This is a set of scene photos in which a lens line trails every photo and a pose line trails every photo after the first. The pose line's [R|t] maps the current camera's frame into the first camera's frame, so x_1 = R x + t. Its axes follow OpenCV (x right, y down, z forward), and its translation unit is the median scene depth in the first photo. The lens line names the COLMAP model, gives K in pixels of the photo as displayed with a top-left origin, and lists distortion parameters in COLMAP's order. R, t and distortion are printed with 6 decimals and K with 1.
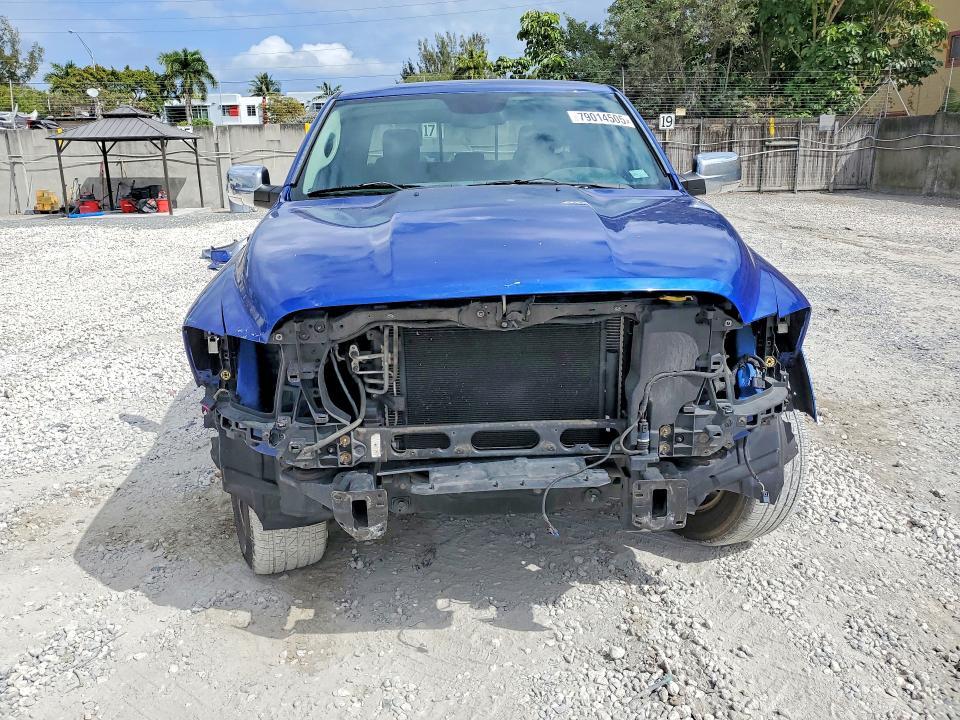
lens RADIAL K [[772.2, 0, 479.9], [0, 772.2, 358.6], [0, 0, 1]] dist [0.028972, -0.006120]
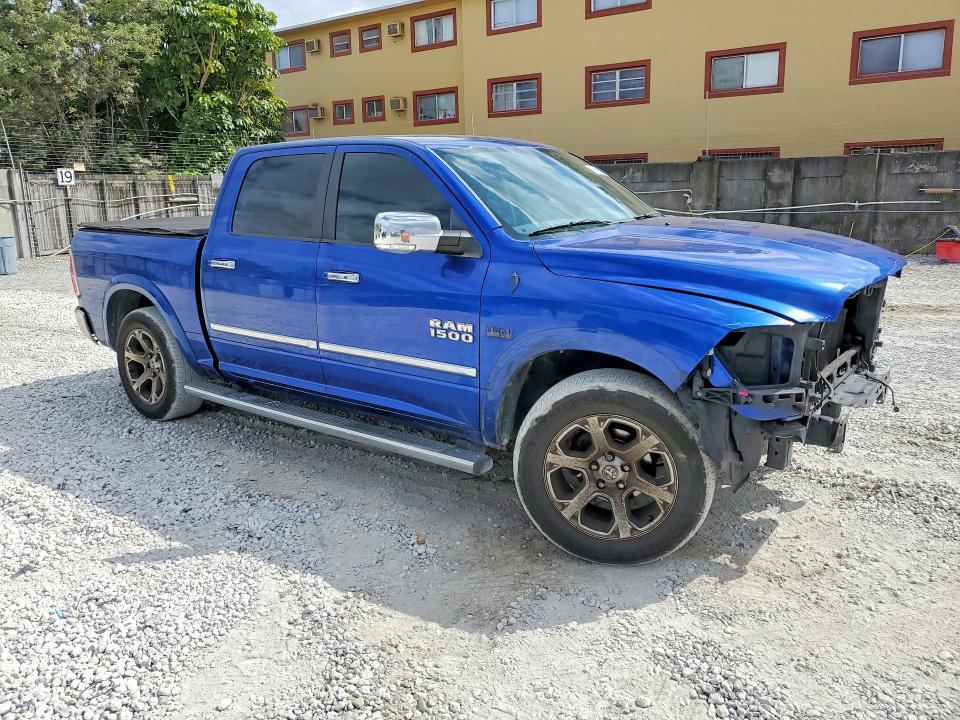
lens RADIAL K [[772.2, 0, 482.4], [0, 772.2, 357.4], [0, 0, 1]] dist [0.028972, -0.006120]
pose [[0.600889, -0.172025, 0.780602, -0.230469], [0.224987, 0.973484, 0.041342, -0.022873], [-0.767016, 0.150784, 0.623659, 0.072855]]
